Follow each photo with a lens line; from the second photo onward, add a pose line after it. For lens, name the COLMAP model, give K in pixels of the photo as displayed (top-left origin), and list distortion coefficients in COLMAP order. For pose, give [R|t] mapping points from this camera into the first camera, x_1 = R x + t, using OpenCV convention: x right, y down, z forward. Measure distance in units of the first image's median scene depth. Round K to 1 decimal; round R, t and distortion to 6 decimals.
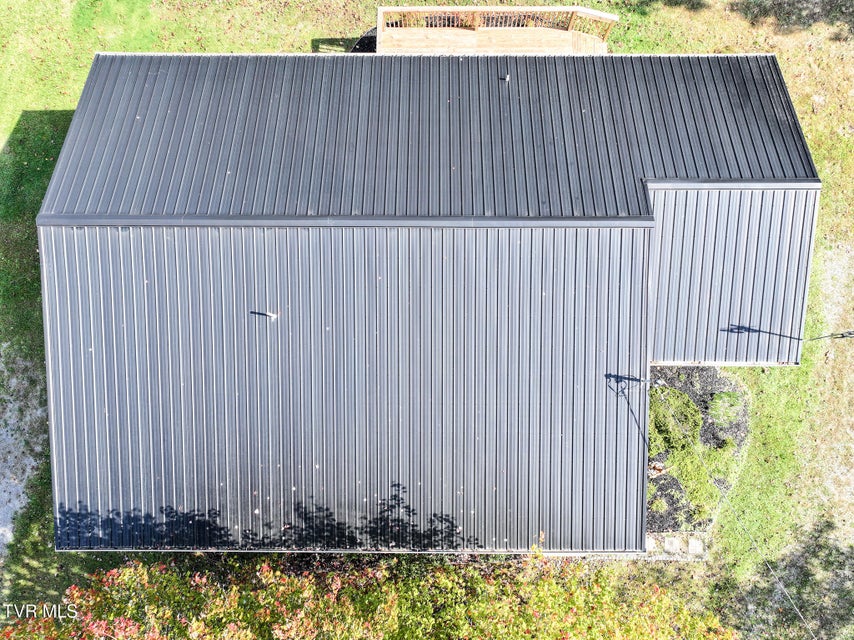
lens RADIAL K [[598.4, 0, 428.8], [0, 598.4, 320.0], [0, 0, 1]] dist [-0.002309, 0.019507]
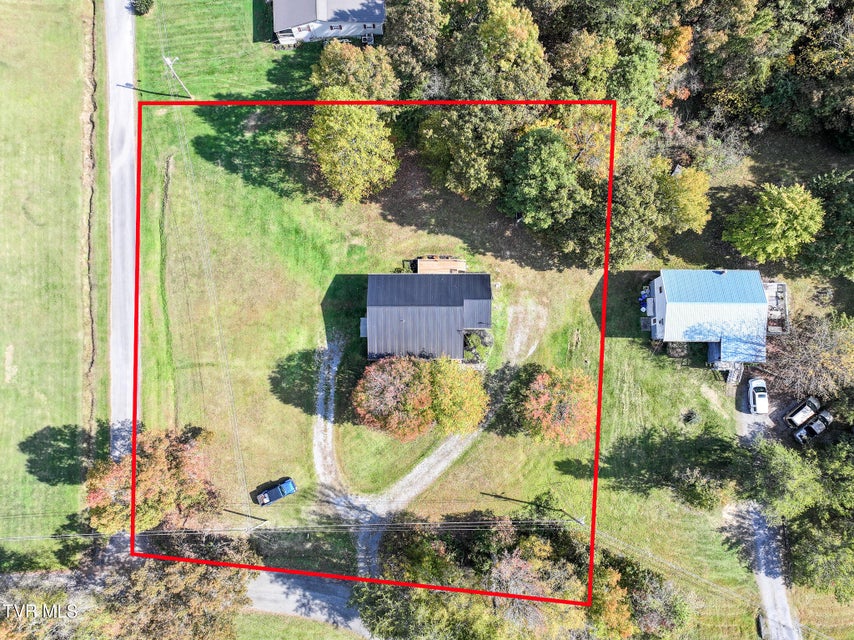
lens RADIAL K [[598.4, 0, 425.5], [0, 598.4, 320.0], [0, 0, 1]] dist [-0.002309, 0.019507]
pose [[0.999983, -0.005868, 0.000126, -0.028626], [0.005866, 0.999873, 0.014811, -0.100578], [-0.000213, -0.014810, 0.999890, -4.624058]]
